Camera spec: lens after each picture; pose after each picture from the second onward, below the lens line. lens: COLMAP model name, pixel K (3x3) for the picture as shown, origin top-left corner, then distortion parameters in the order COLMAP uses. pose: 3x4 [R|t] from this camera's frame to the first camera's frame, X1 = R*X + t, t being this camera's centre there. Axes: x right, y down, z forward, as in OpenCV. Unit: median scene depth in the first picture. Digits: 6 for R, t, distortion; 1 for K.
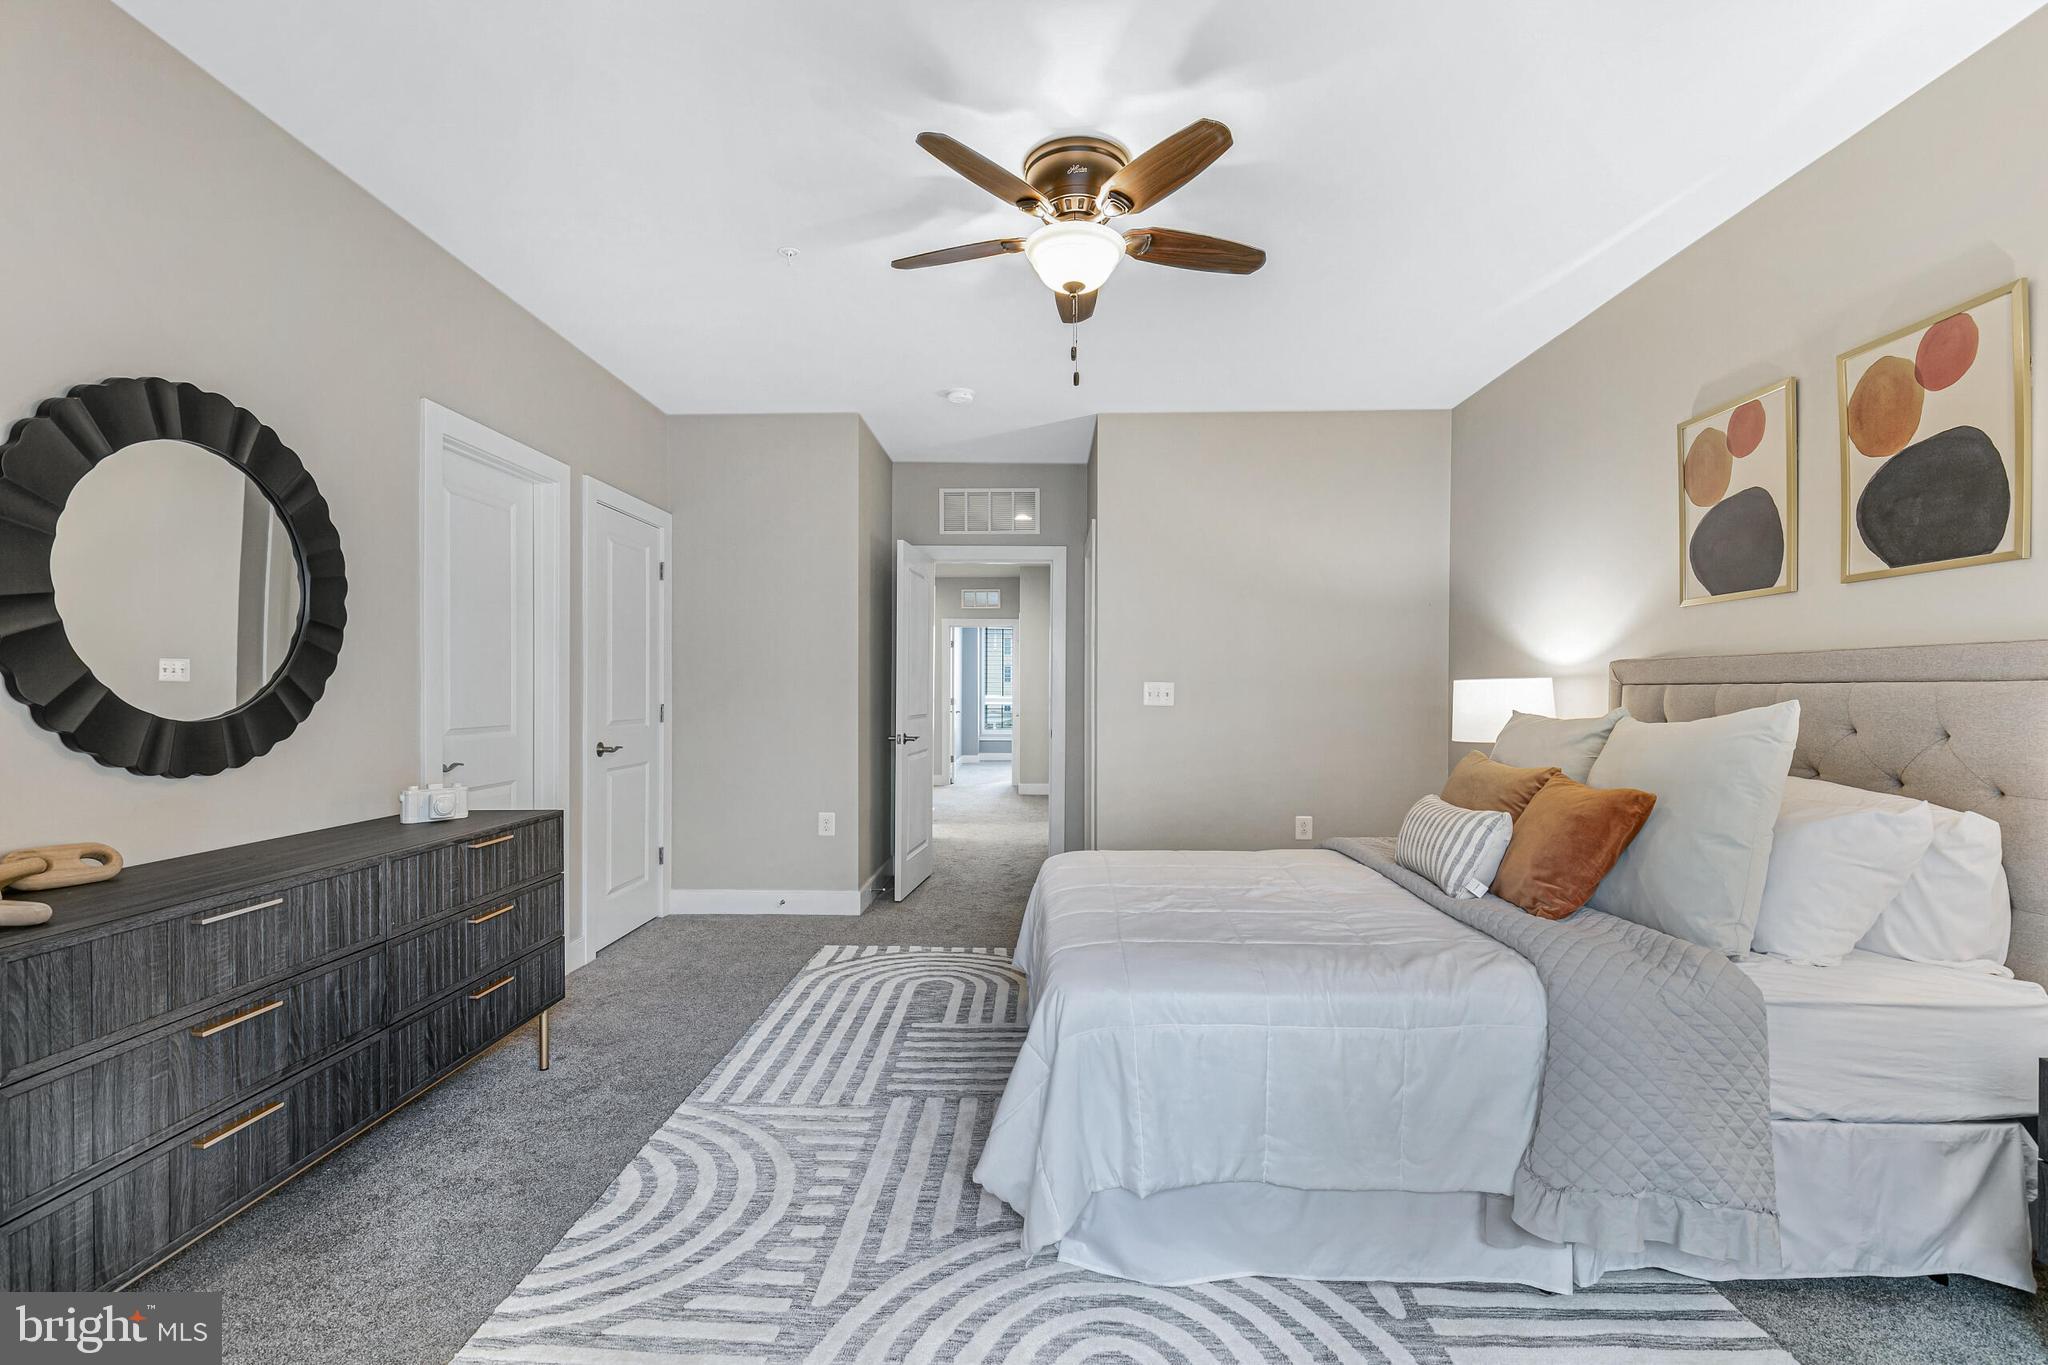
lens RADIAL K [[914.6, 0, 1016.3], [0, 914.6, 691.4], [0, 0, 1]] dist [0.007239, -0.003126]
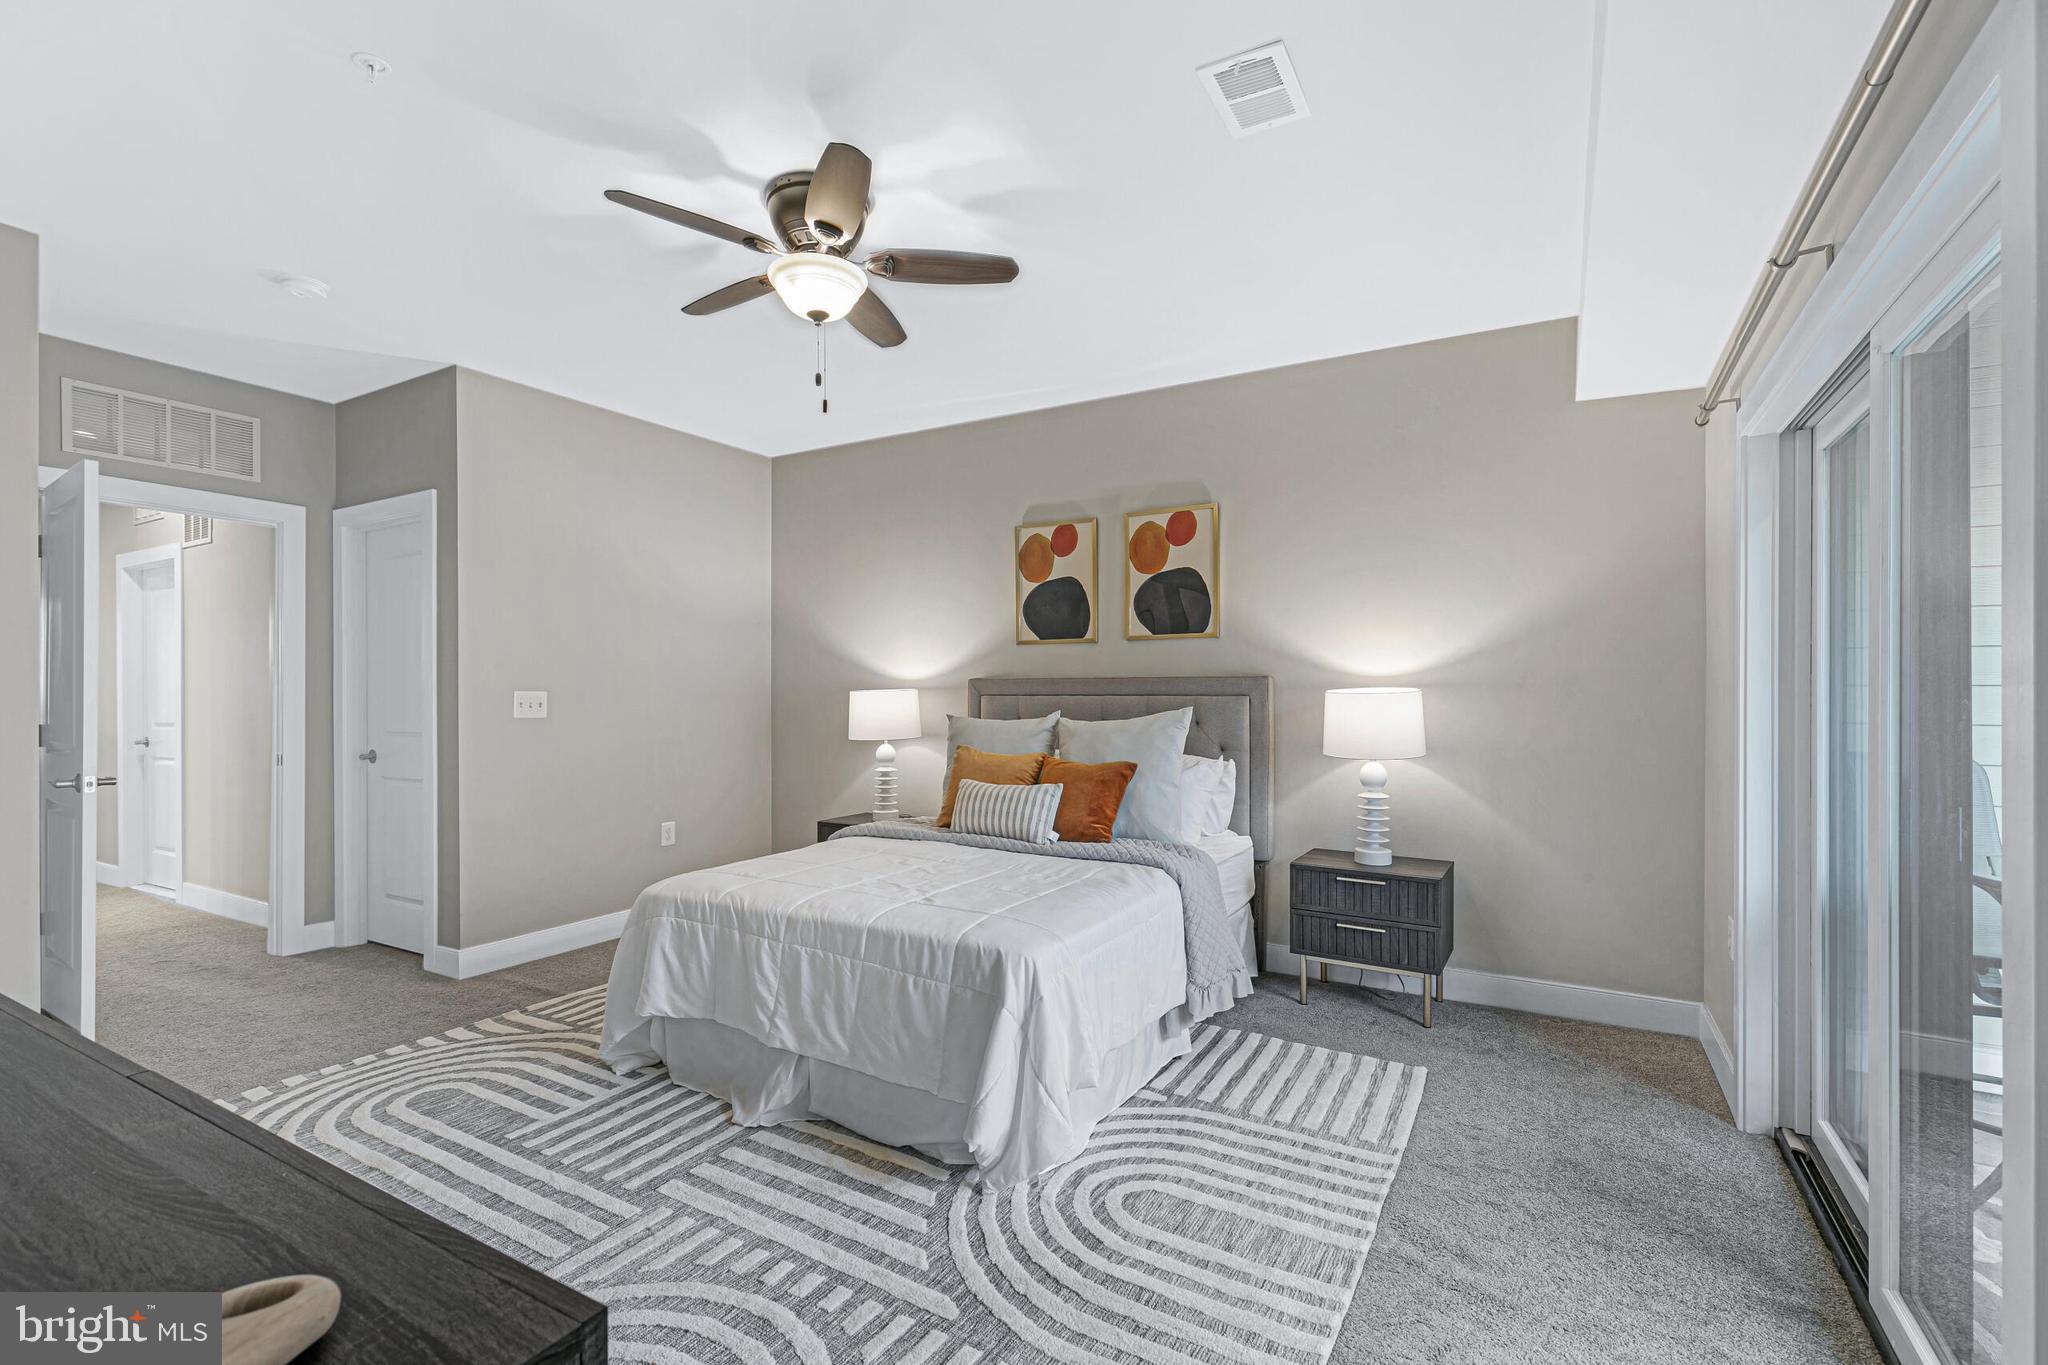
lens RADIAL K [[914.6, 0, 1019.8], [0, 914.6, 683.0], [0, 0, 1]] dist [0.007239, -0.003126]
pose [[0.482382, 0.008884, 0.875916, -0.658055], [0.003054, 0.999925, -0.011824, -0.010904], [-0.875956, 0.008379, 0.482319, 0.272021]]
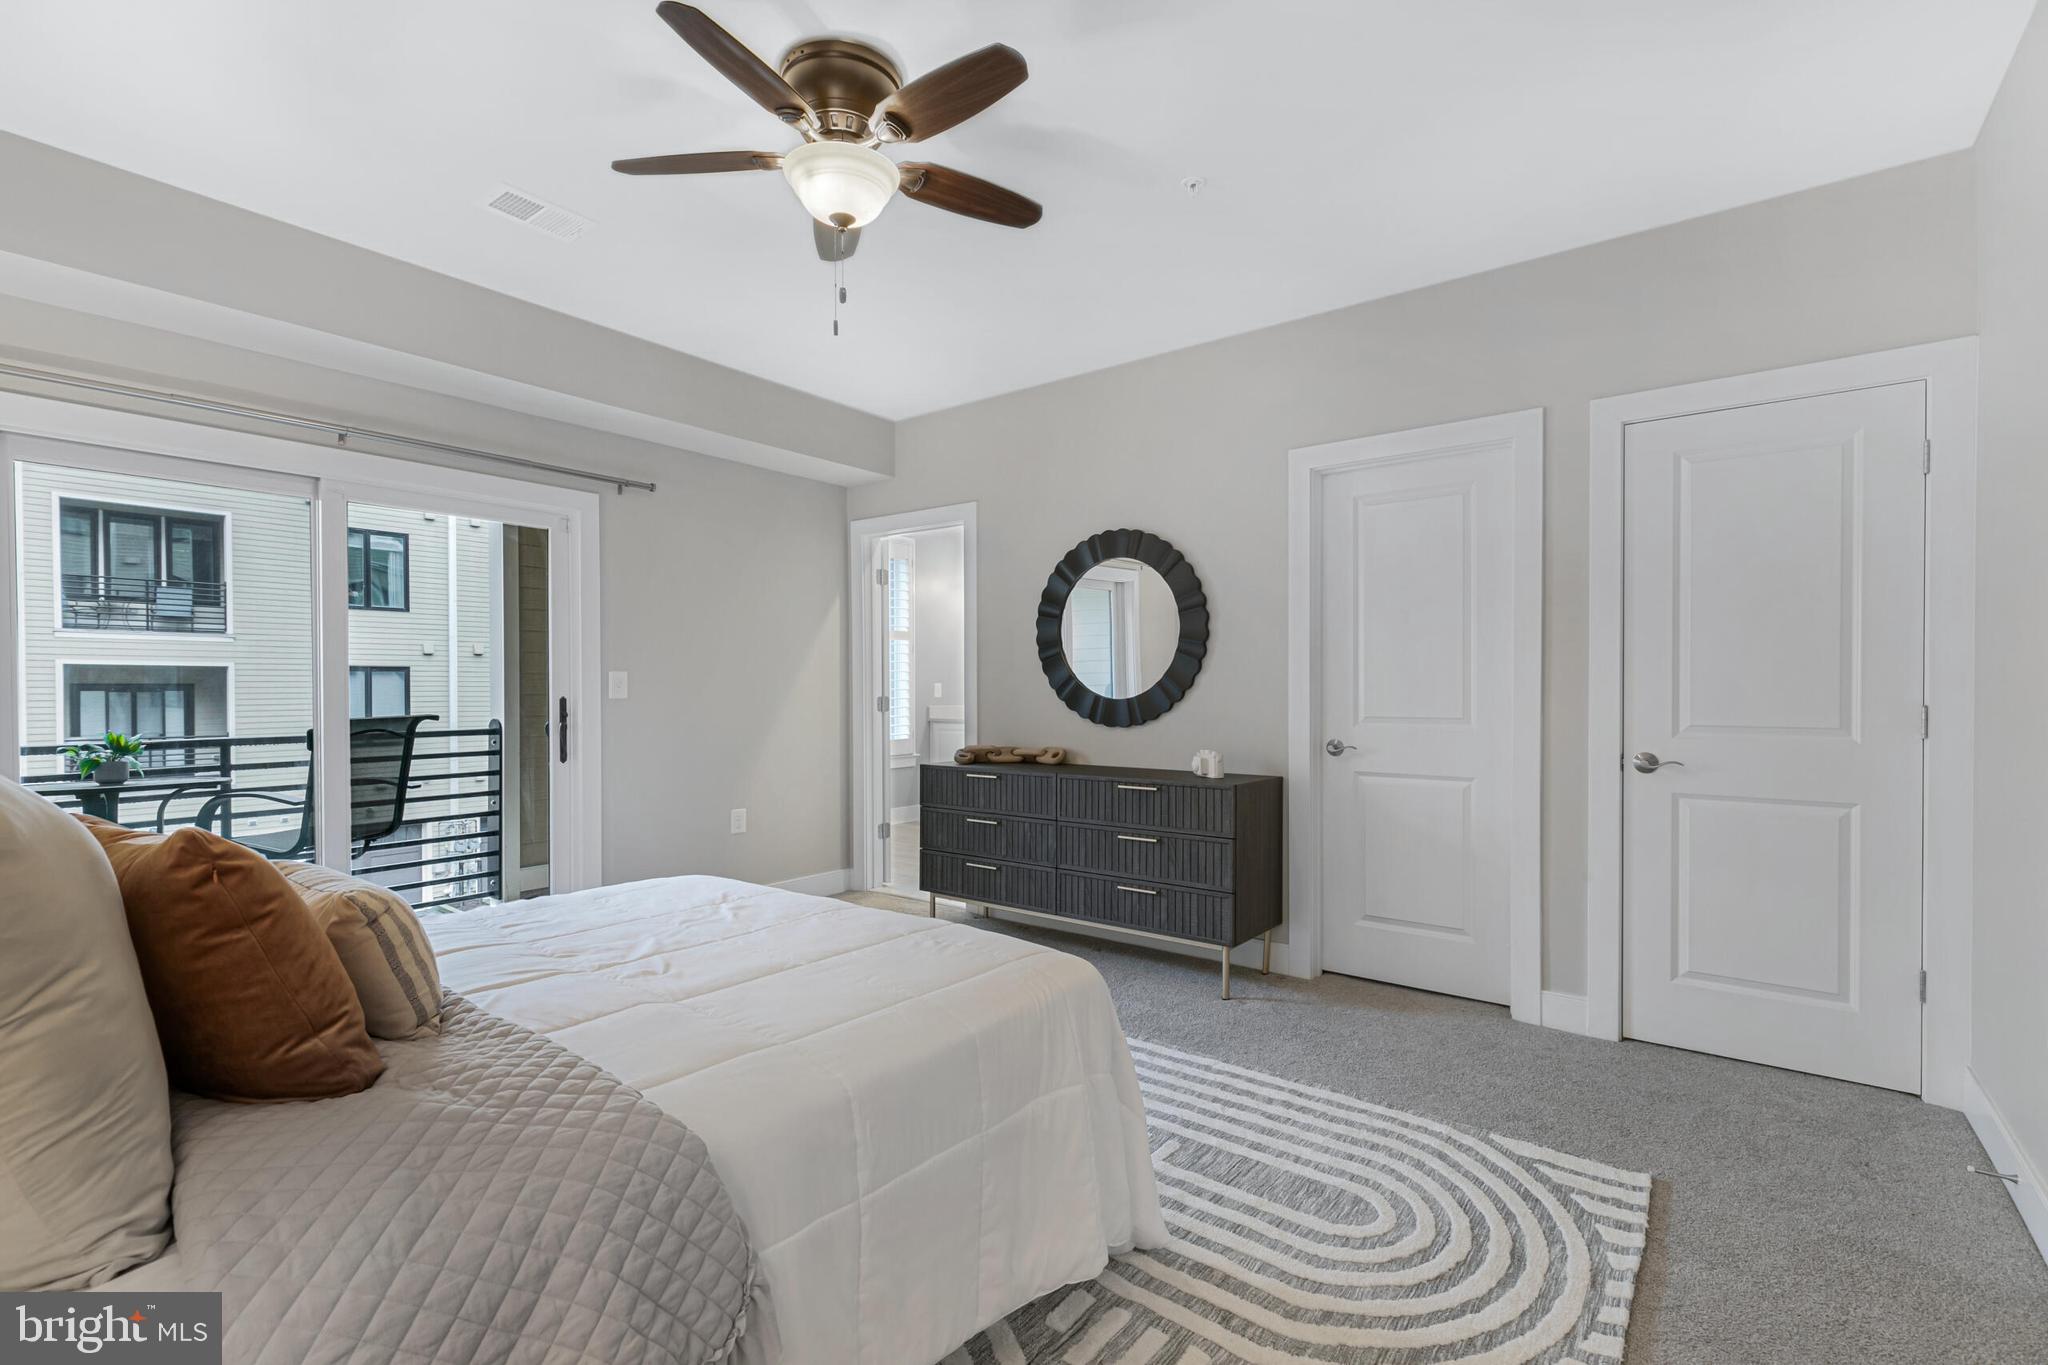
lens RADIAL K [[914.6, 0, 1028.5], [0, 914.6, 693.3], [0, 0, 1]] dist [0.007239, -0.003126]
pose [[-0.578004, 0.004779, -0.816020, 0.610021], [-0.005724, 0.999935, 0.009910, 0.002423], [0.816014, 0.010398, -0.577939, 1.479339]]
